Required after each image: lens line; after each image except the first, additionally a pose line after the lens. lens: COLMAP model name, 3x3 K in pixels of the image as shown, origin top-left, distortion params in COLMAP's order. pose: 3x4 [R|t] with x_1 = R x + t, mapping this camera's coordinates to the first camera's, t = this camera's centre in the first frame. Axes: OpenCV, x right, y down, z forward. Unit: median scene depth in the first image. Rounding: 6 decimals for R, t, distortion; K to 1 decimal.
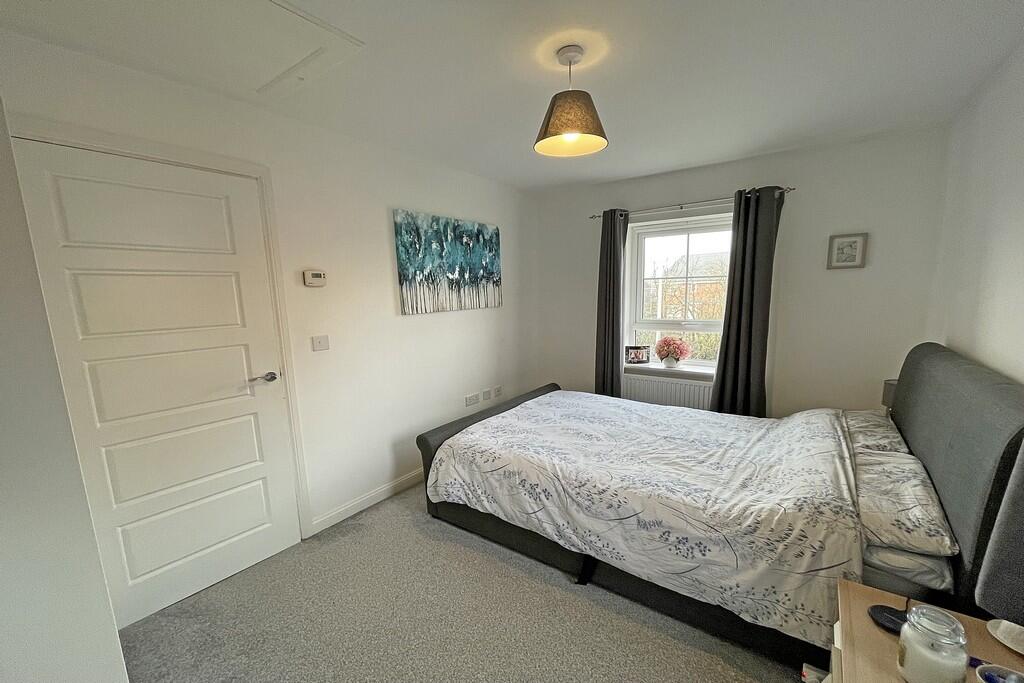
lens RADIAL K [[422.0, 0, 512.0], [0, 422.0, 341.5], [0, 0, 1]] dist [-0.002130, -0.000028]
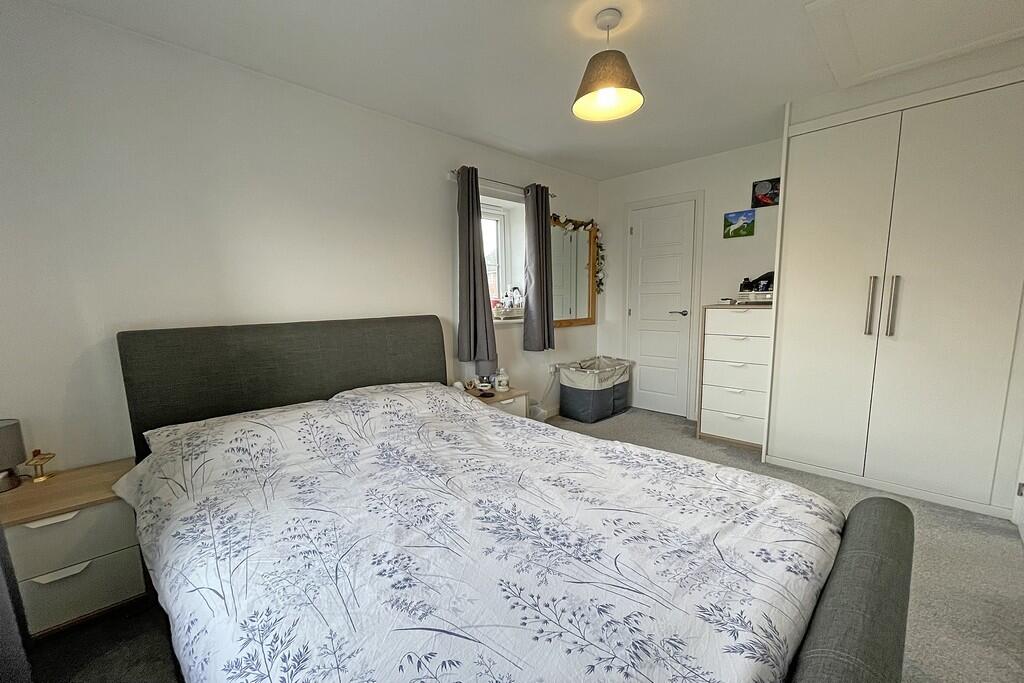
lens RADIAL K [[408.5, 0, 507.2], [0, 408.5, 361.7], [0, 0, 1]] dist [-0.003533, 0.000219]
pose [[-0.983459, 0.009618, 0.180878, 0.131836], [0.061014, 0.957822, 0.280809, -0.092625], [-0.170548, 0.287200, -0.942565, 1.326209]]
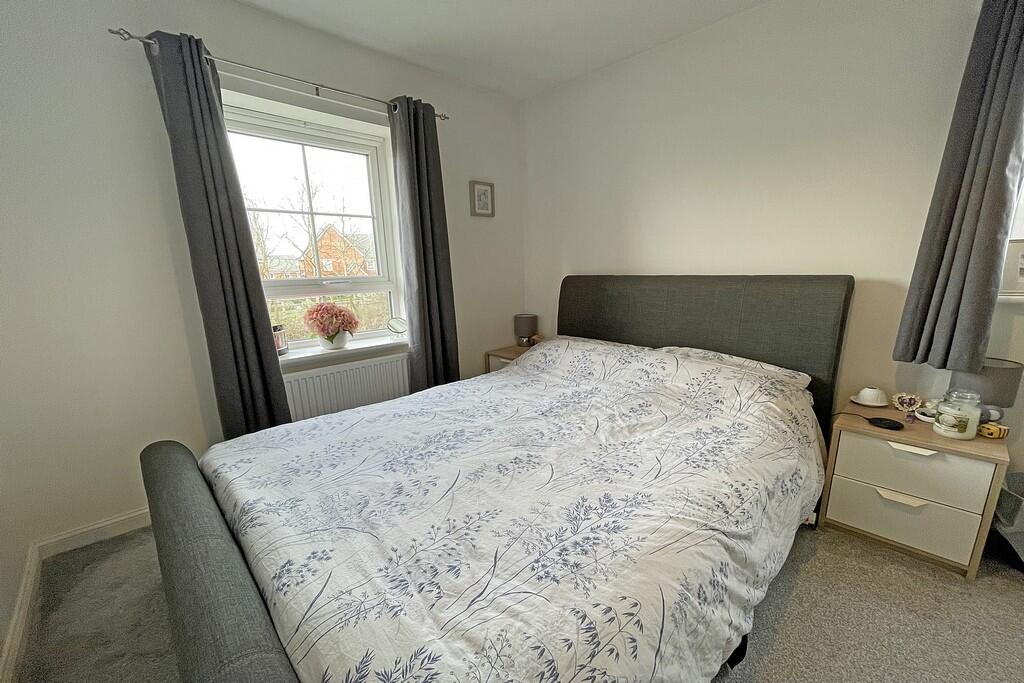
lens RADIAL K [[408.5, 0, 507.2], [0, 408.5, 361.7], [0, 0, 1]] dist [-0.003533, 0.000219]
pose [[0.185316, -0.208762, 0.960248, -0.259222], [0.147263, 0.972039, 0.182905, 0.002150], [-0.971582, 0.107513, 0.210878, 0.788361]]
